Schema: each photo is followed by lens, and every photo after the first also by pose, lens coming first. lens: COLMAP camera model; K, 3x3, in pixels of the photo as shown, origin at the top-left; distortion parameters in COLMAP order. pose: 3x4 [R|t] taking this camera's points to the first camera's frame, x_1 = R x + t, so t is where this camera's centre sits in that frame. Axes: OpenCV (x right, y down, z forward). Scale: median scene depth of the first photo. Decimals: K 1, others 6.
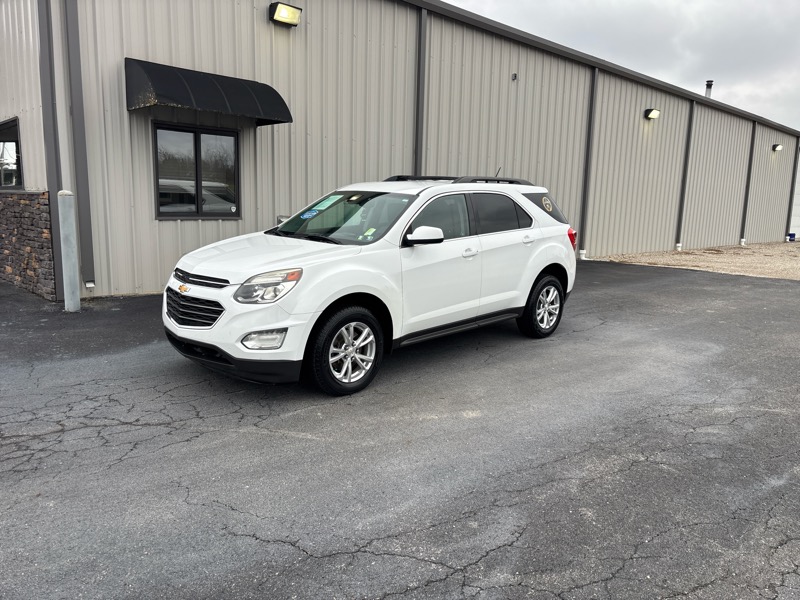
lens RADIAL K [[603.4, 0, 398.8], [0, 603.4, 301.8], [0, 0, 1]] dist [0.044838, -0.041523]
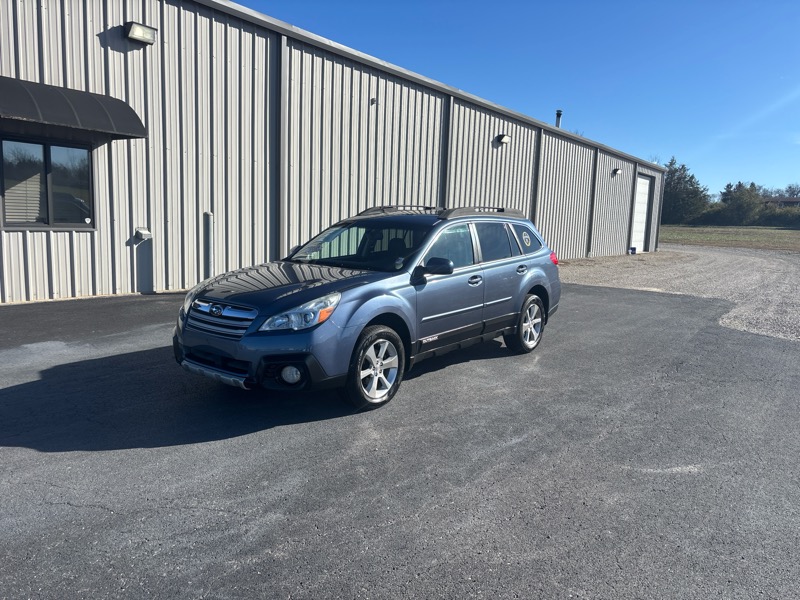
lens RADIAL K [[603.4, 0, 398.1], [0, 603.4, 301.4], [0, 0, 1]] dist [0.044838, -0.041523]
pose [[0.984455, -0.010504, 0.175324, 0.066534], [0.013991, 0.999728, -0.018662, 0.009159], [-0.175080, 0.020825, 0.984334, -0.100551]]
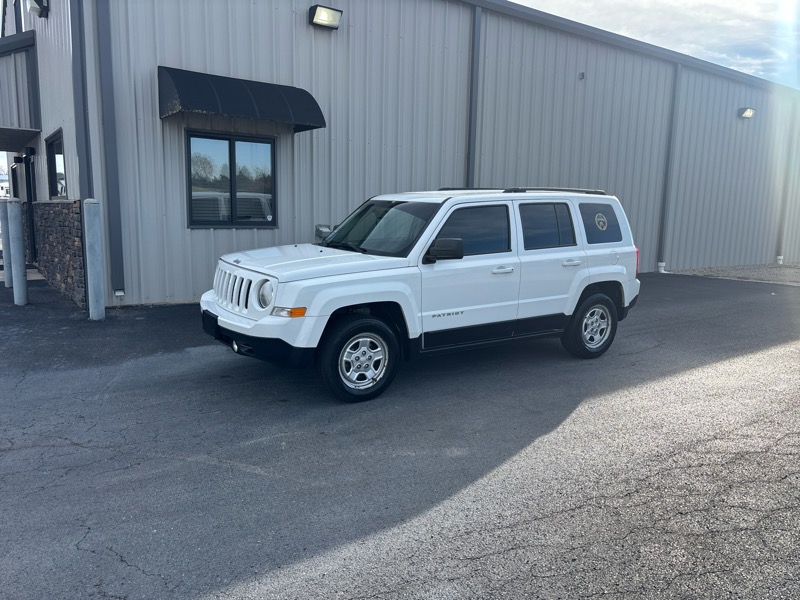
lens RADIAL K [[603.4, 0, 401.3], [0, 603.4, 303.4], [0, 0, 1]] dist [0.044838, -0.041523]
pose [[0.989939, 0.017128, -0.140456, 0.089321], [-0.019306, 0.999713, -0.014157, -0.006047], [0.140173, 0.016726, 0.989986, 0.076283]]
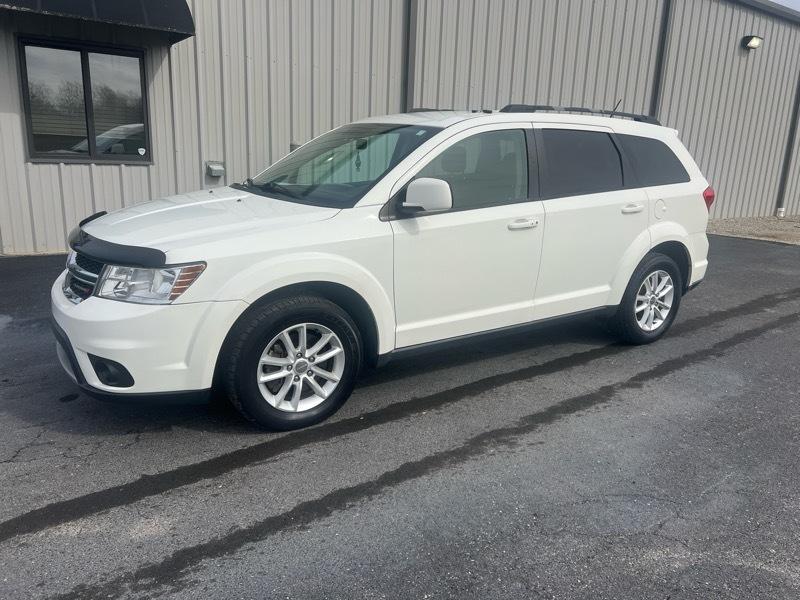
lens RADIAL K [[603.4, 0, 402.6], [0, 603.4, 297.2], [0, 0, 1]] dist [0.044838, -0.041523]
pose [[0.987706, 0.048174, -0.148716, 0.225958], [-0.038347, 0.996931, 0.068256, -0.033658], [0.151547, -0.061715, 0.986522, 0.288143]]
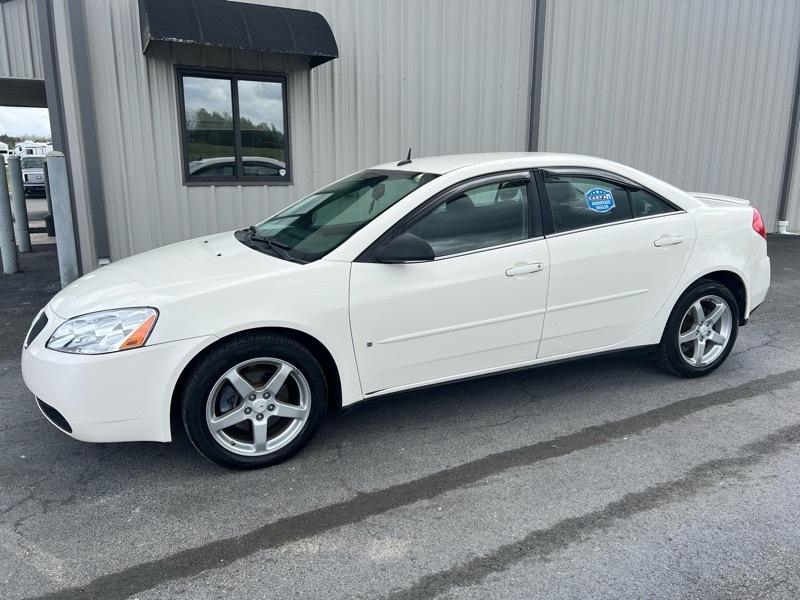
lens RADIAL K [[603.4, 0, 401.0], [0, 603.4, 300.0], [0, 0, 1]] dist [0.044838, -0.041523]
pose [[0.956101, 0.043055, -0.289857, 0.151641], [-0.028679, 0.998147, 0.053664, -0.031394], [0.291630, -0.042995, 0.955564, 0.285478]]
